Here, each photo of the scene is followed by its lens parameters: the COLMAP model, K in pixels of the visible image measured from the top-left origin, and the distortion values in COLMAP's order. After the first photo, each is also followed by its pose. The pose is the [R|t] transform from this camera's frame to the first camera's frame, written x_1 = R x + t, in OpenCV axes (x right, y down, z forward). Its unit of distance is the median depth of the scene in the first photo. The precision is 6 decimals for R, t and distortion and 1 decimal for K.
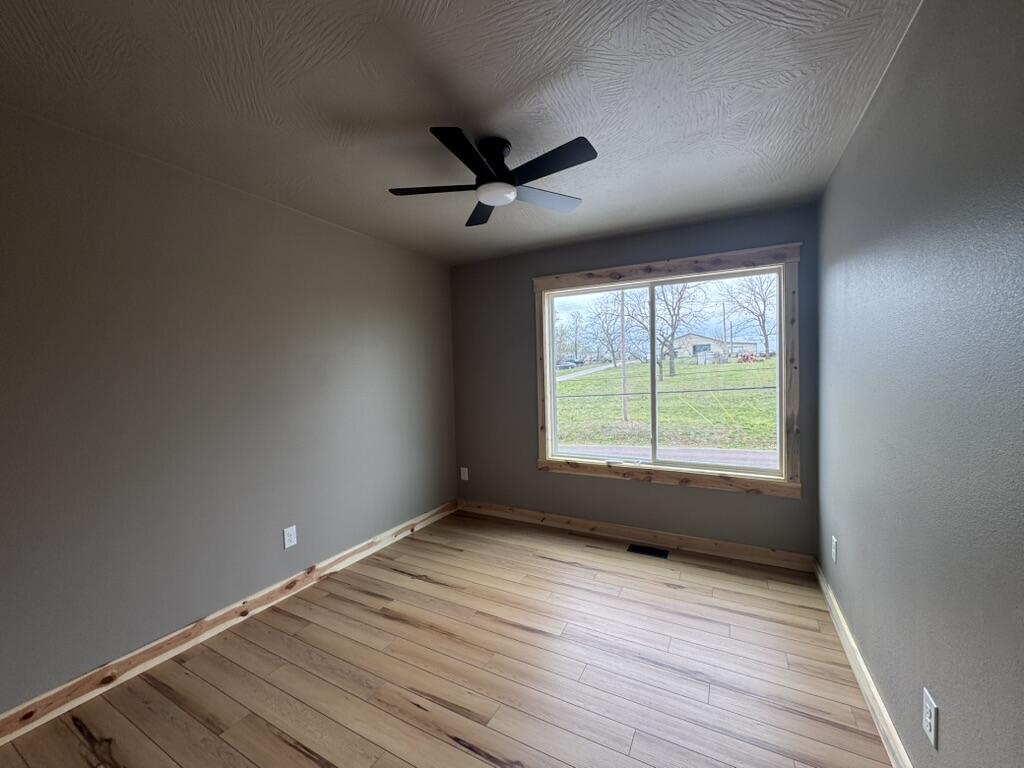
lens RADIAL K [[407.0, 0, 512.0], [0, 407.0, 384.0], [0, 0, 1]] dist [-0.003437, -0.000342]
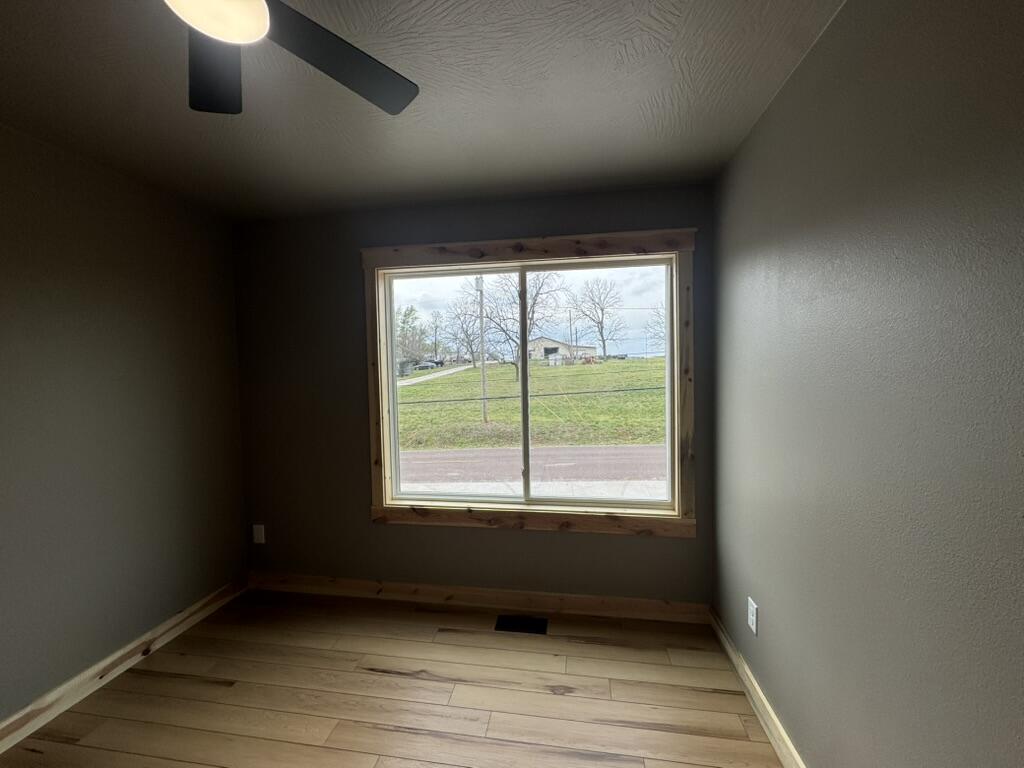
lens RADIAL K [[407.0, 0, 512.0], [0, 407.0, 384.0], [0, 0, 1]] dist [-0.003437, -0.000342]
pose [[0.942801, -0.007710, 0.333267, 0.060166], [0.007815, 0.999969, 0.001026, -0.026160], [-0.333264, 0.001637, 0.942832, 0.250382]]
